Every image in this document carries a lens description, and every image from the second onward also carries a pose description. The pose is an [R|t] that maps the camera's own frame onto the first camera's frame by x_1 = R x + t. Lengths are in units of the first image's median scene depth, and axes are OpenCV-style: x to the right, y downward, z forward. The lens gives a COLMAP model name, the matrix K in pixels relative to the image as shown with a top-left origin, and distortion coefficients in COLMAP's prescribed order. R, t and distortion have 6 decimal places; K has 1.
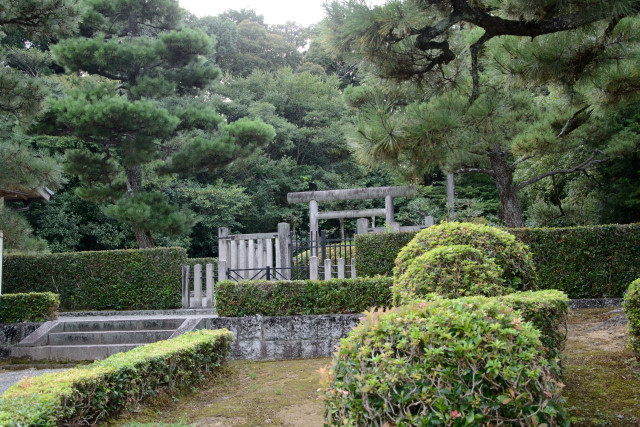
lens RADIAL K [[809.5, 0, 321.1], [0, 809.5, 213.7], [0, 0, 1]] dist [-0.025641, 0.000000]
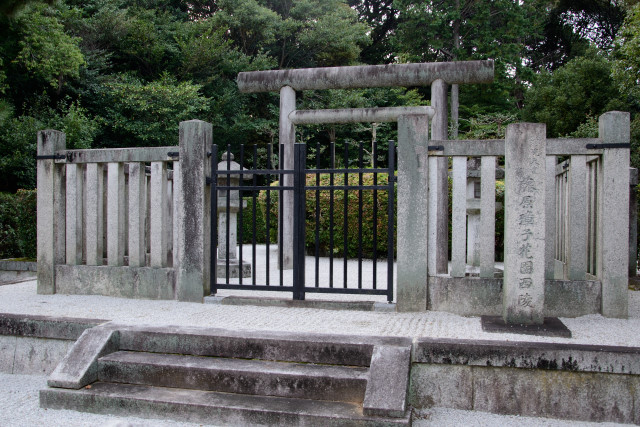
lens RADIAL K [[597.0, 0, 319.5], [0, 597.0, 218.2], [0, 0, 1]] dist [-0.071513, 0.000000]
pose [[0.999499, 0.027381, 0.015898, 0.006961], [-0.029244, 0.990810, 0.132061, 0.015638], [-0.012136, -0.132460, 0.991114, 0.622425]]
